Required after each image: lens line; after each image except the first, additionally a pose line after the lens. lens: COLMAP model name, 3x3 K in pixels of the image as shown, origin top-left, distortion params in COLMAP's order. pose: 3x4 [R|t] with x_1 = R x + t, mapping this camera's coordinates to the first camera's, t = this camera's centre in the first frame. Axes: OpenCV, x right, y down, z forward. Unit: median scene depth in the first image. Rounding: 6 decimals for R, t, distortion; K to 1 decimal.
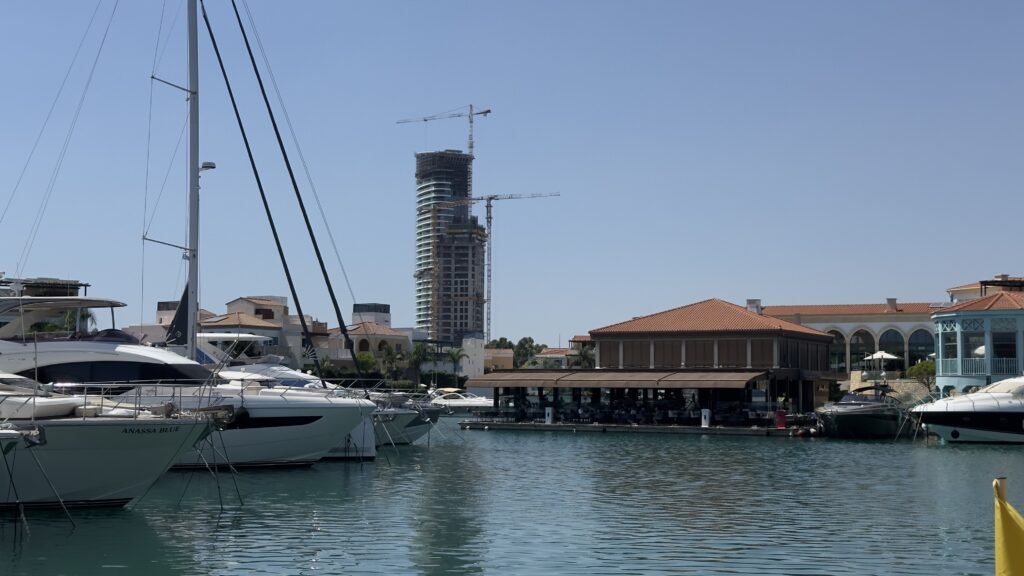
lens RADIAL K [[1438.2, 0, 511.4], [0, 1438.2, 288.6], [0, 0, 1]] dist [0.016955, 0.000000]
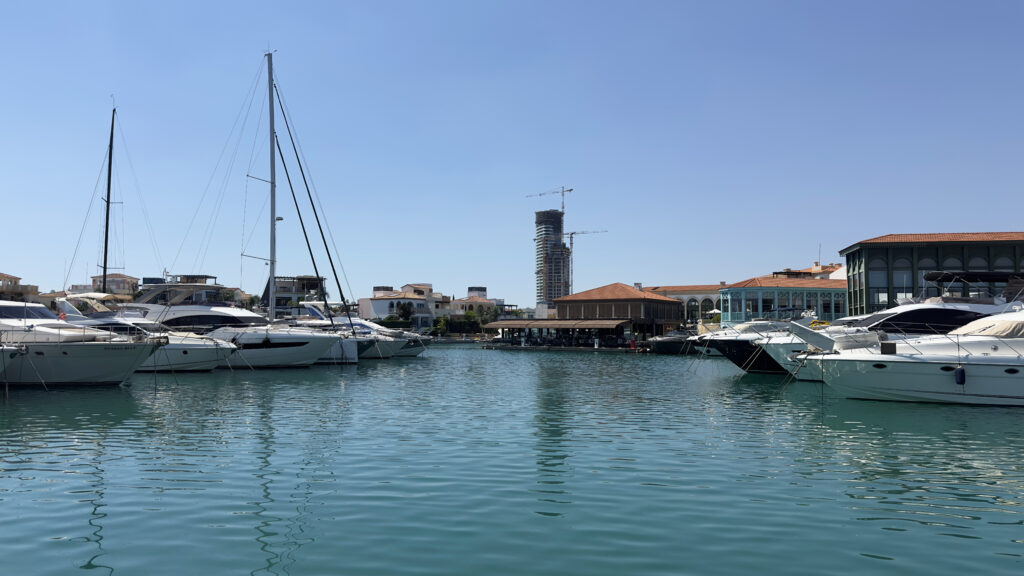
lens RADIAL K [[720.8, 0, 513.3], [0, 720.8, 285.4], [0, 0, 1]] dist [-0.004031, -0.004643]
pose [[0.995181, -0.008405, -0.097695, 0.116705], [0.009244, 0.999924, 0.008140, 0.001833], [0.097619, -0.009004, 0.995183, 0.011638]]
